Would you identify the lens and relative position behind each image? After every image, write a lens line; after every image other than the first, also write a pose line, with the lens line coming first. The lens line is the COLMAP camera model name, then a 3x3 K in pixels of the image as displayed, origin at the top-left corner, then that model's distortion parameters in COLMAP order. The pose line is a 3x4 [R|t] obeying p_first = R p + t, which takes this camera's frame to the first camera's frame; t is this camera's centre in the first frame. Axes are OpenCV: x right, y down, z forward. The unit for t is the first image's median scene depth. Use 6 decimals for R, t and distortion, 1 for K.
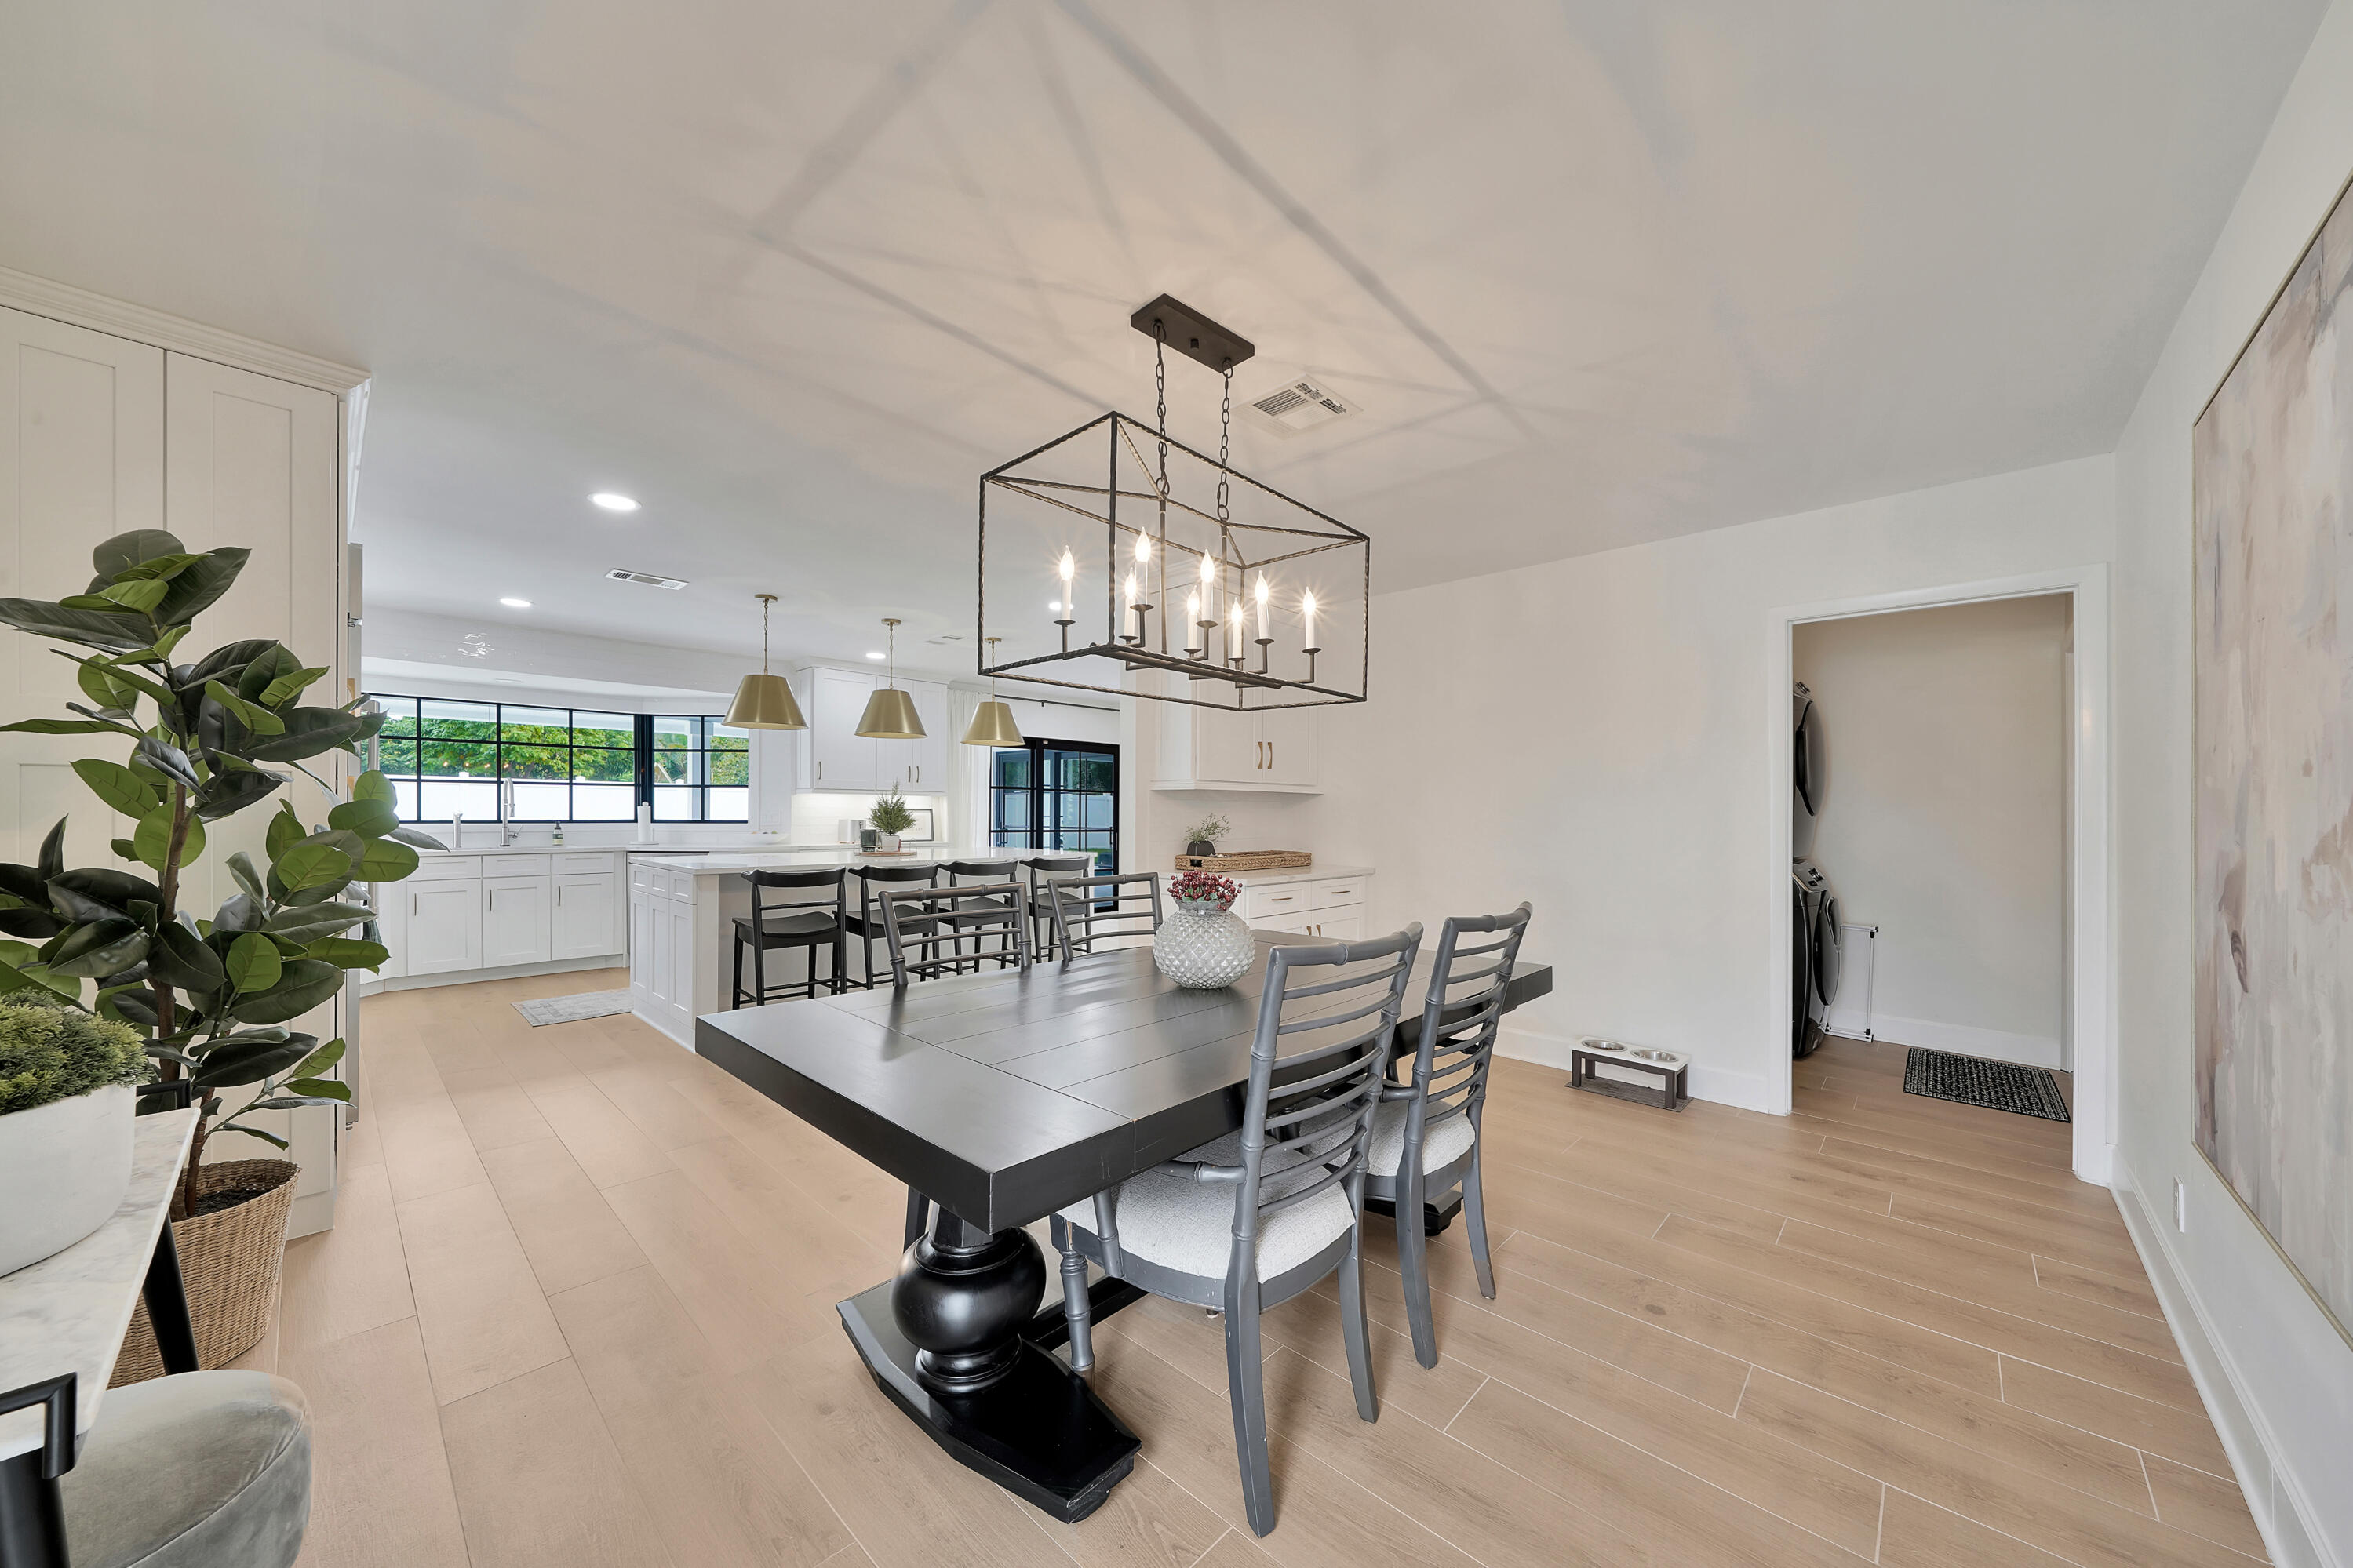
lens RADIAL K [[821.2, 0, 1167.6], [0, 821.2, 810.6], [0, 0, 1]] dist [-0.002015, -0.000271]
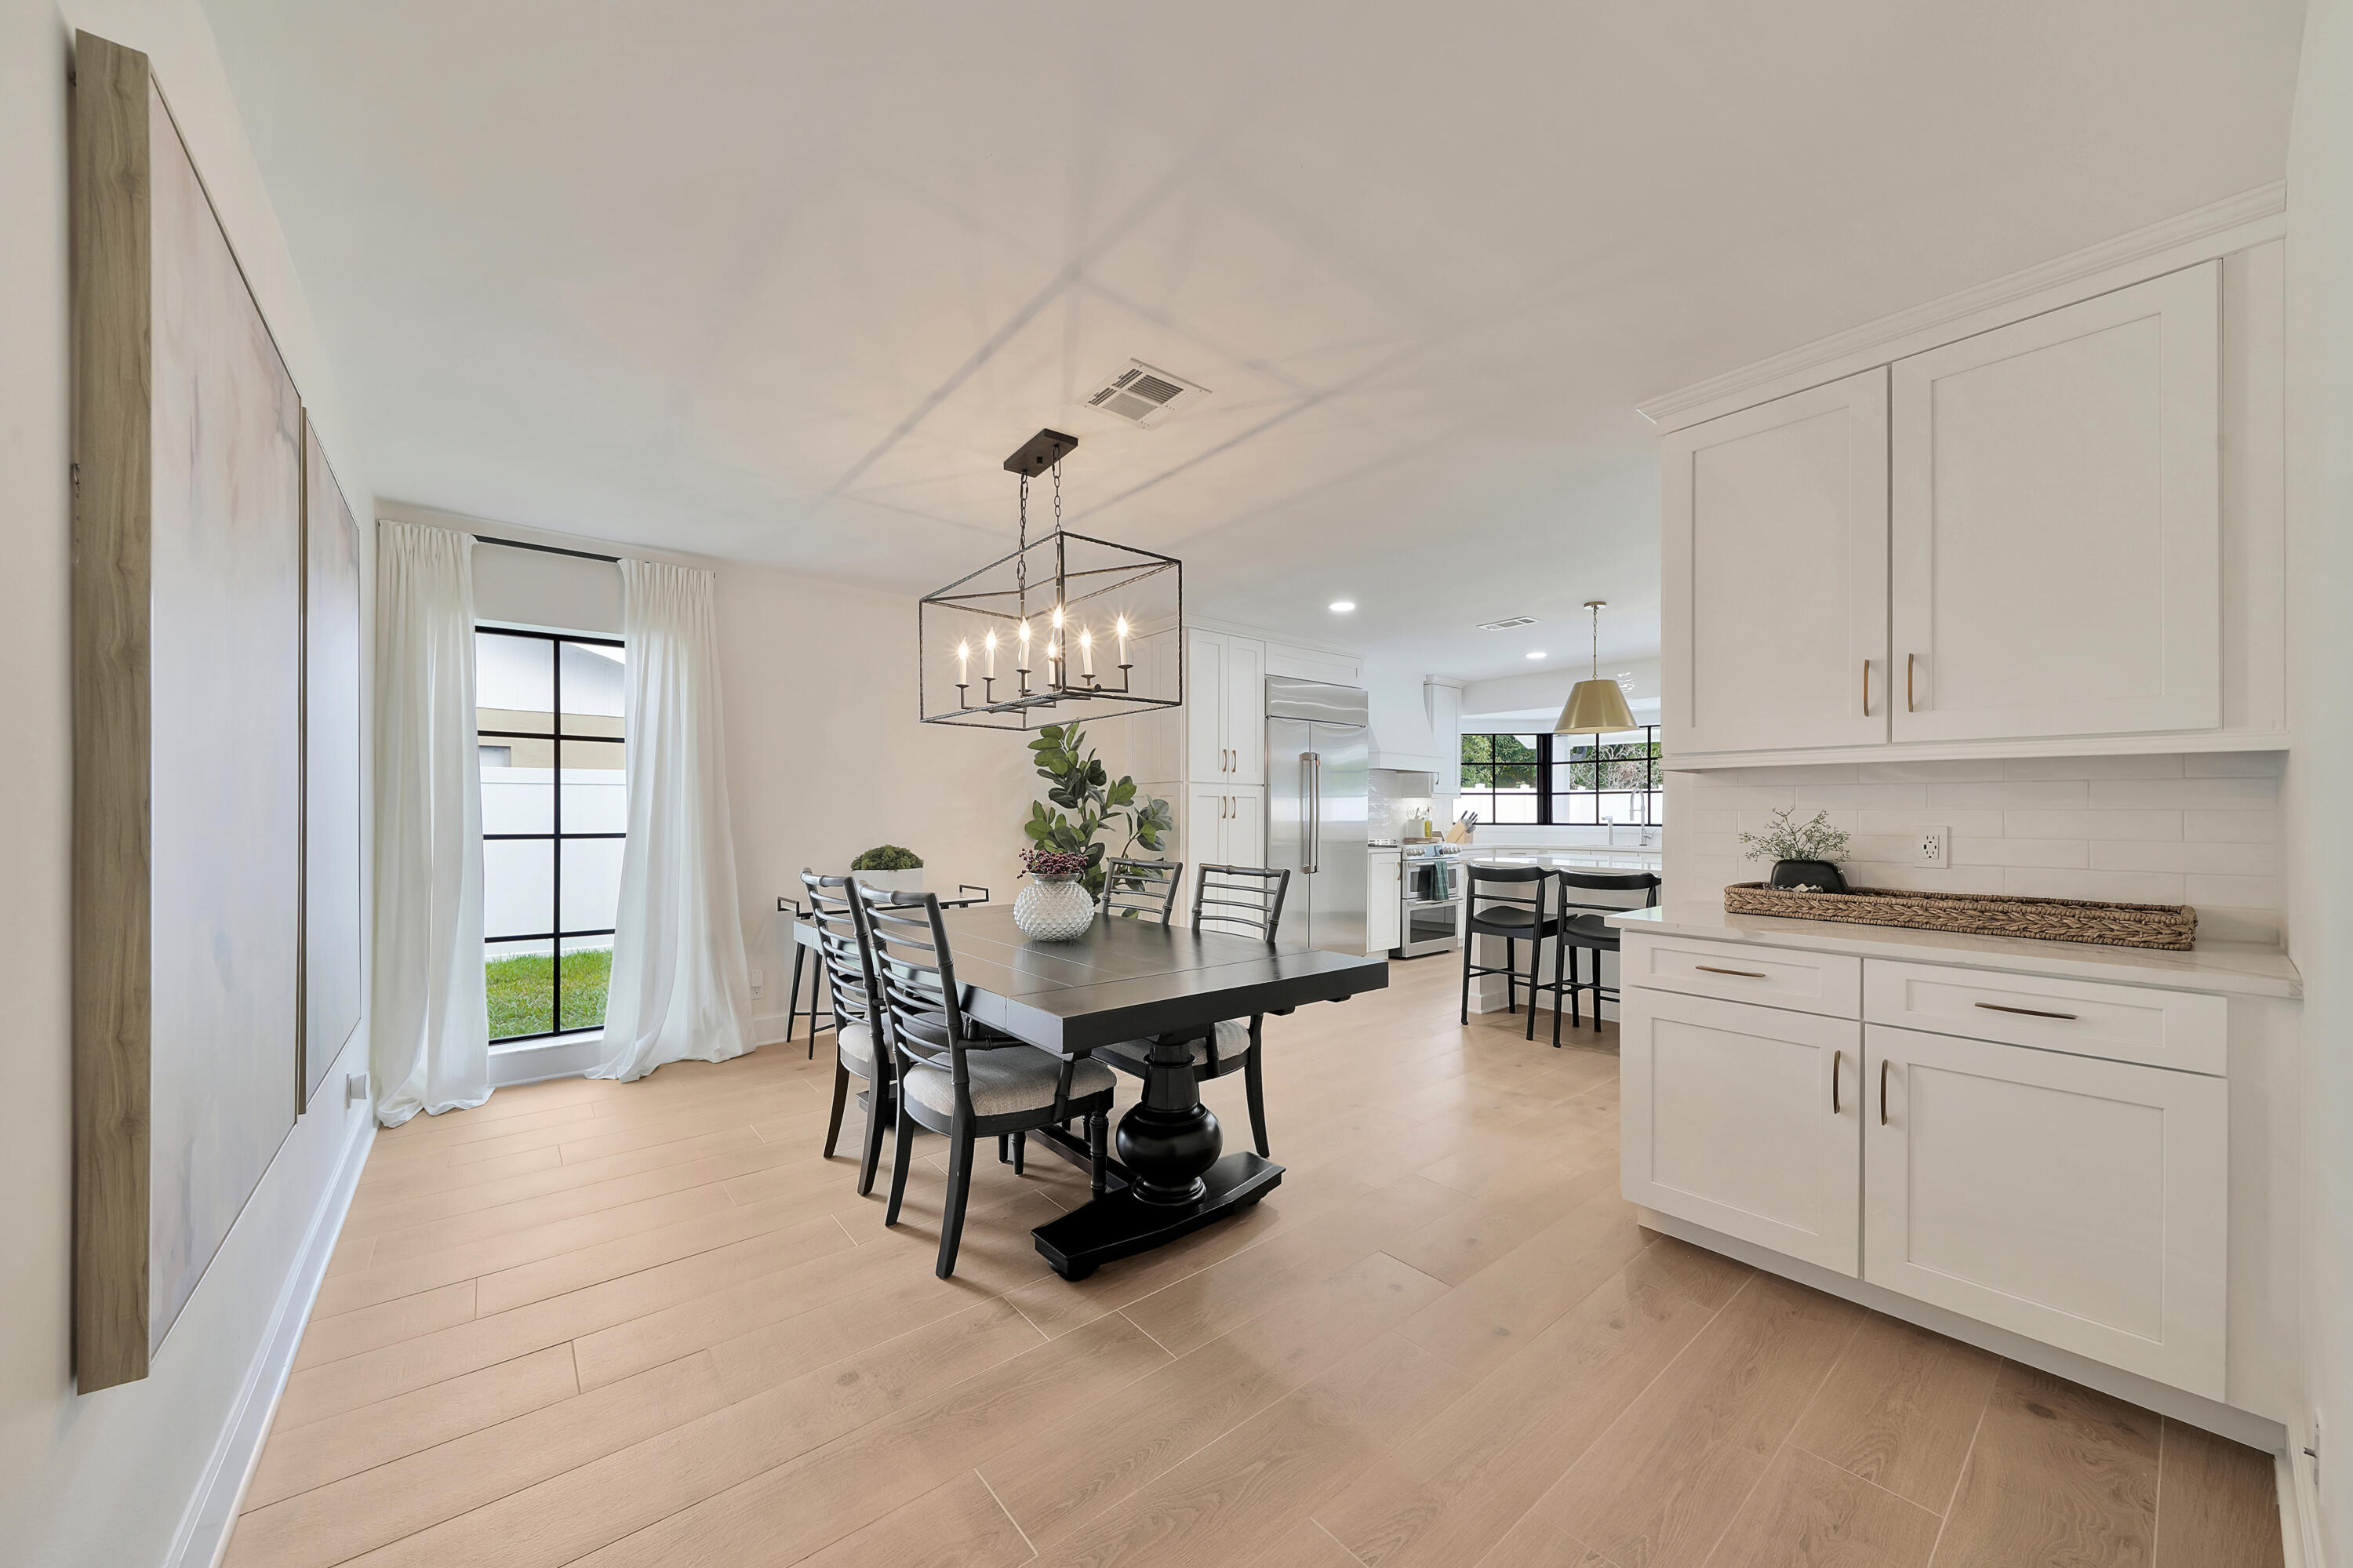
lens RADIAL K [[821.3, 0, 1167.6], [0, 821.3, 810.6], [0, 0, 1]] dist [-0.002015, -0.000271]
pose [[-0.122769, -0.010796, -0.992377, 0.517675], [-0.002338, 0.999941, -0.010589, 0.008652], [0.992432, 0.001020, -0.122787, 0.530168]]
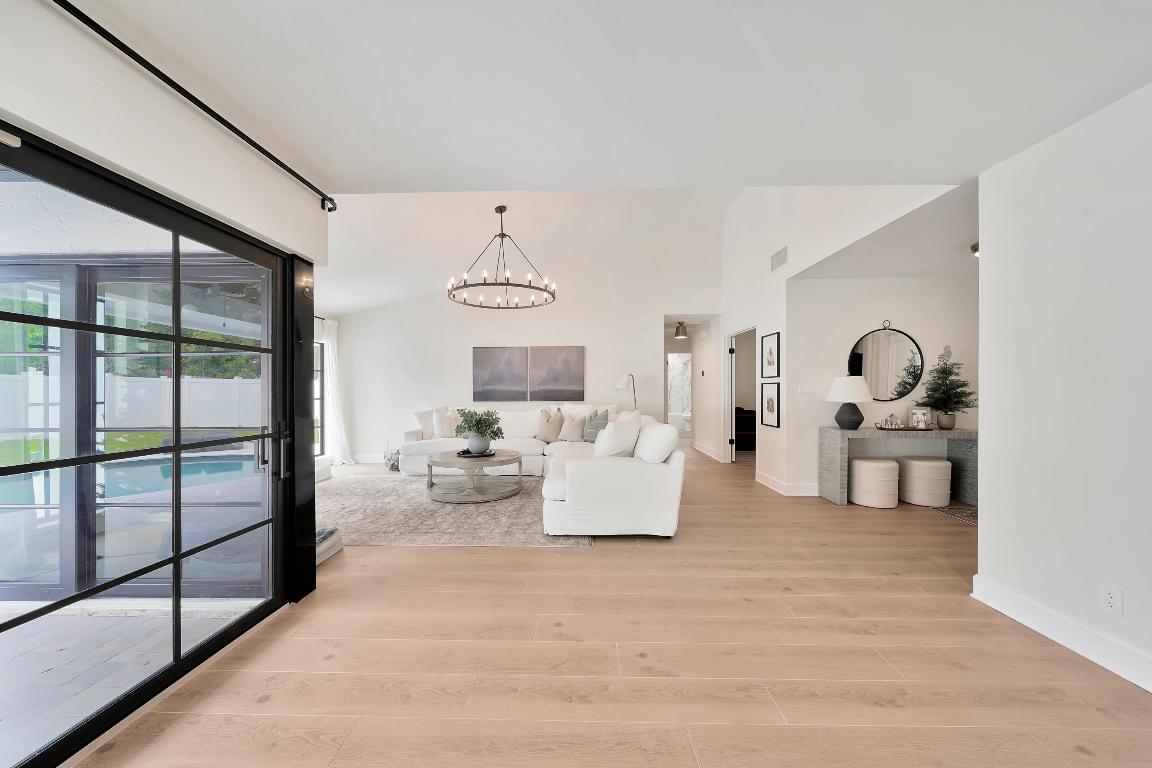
lens RADIAL K [[401.3, 0, 572.7], [0, 401.3, 391.6], [0, 0, 1]] dist [-0.003959, -0.000115]
pose [[0.738309, -0.012541, 0.674346, -0.166043], [0.008474, 0.999921, 0.009319, -0.000410], [-0.674410, -0.001166, 0.738356, 1.285643]]
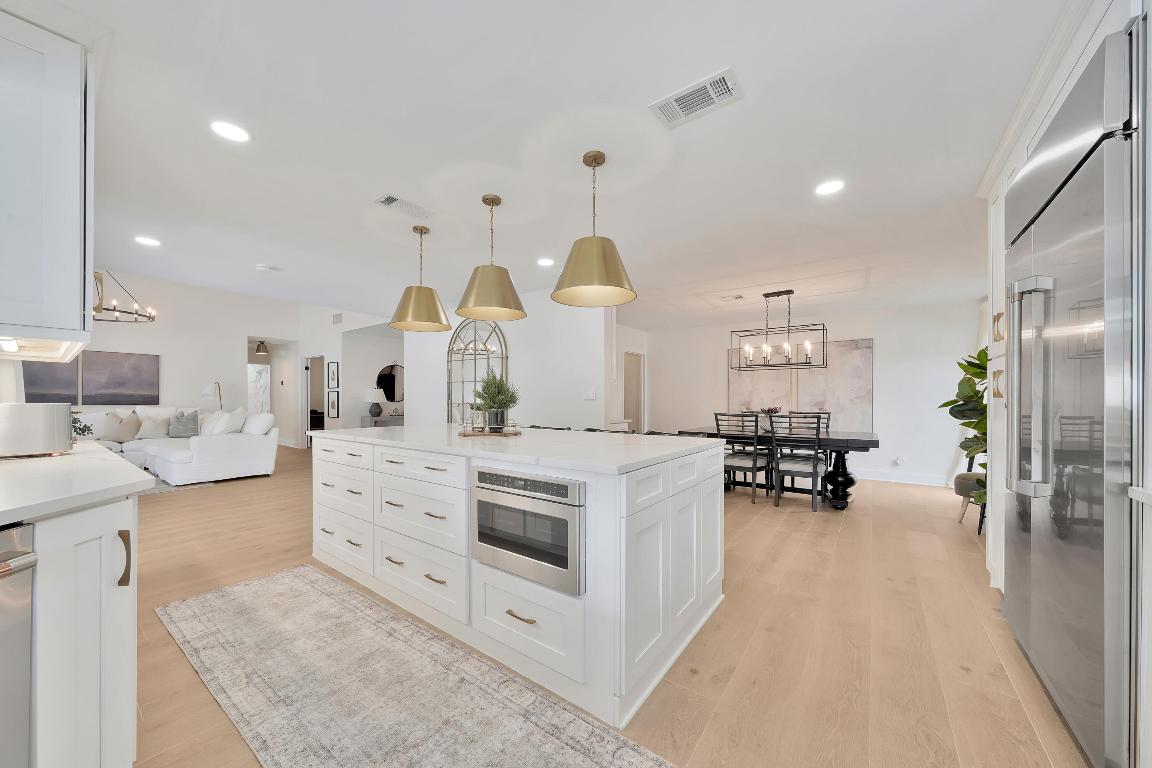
lens RADIAL K [[404.2, 0, 569.1], [0, 404.2, 403.0], [0, 0, 1]] dist [-0.001663, -0.000023]
pose [[-0.119839, -0.017497, 0.992639, -0.831803], [-0.003146, 0.999846, 0.017244, 0.006653], [-0.992788, -0.001057, -0.119875, 0.957605]]
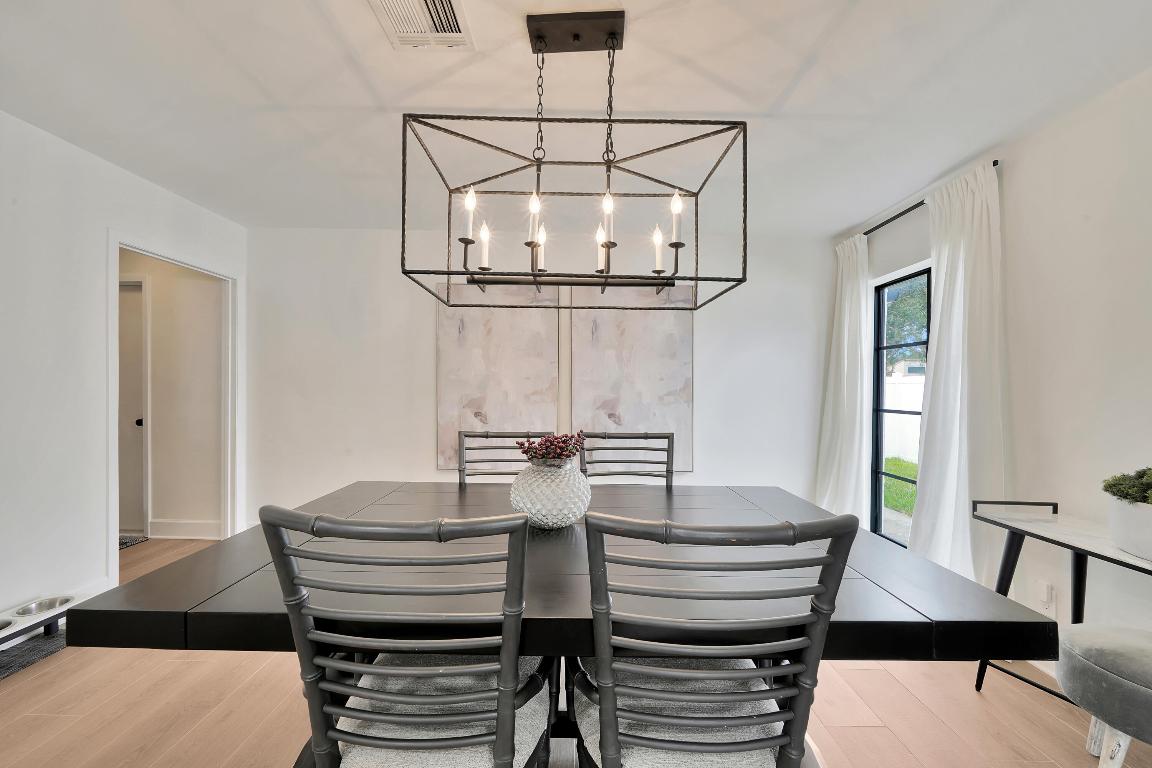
lens RADIAL K [[401.3, 0, 572.7], [0, 401.3, 391.6], [0, 0, 1]] dist [-0.003959, -0.000115]
pose [[-0.690026, -0.024963, 0.723354, -0.172751], [-0.019363, 0.999684, 0.016028, -0.000964], [-0.723526, -0.002947, -0.690291, 0.559874]]
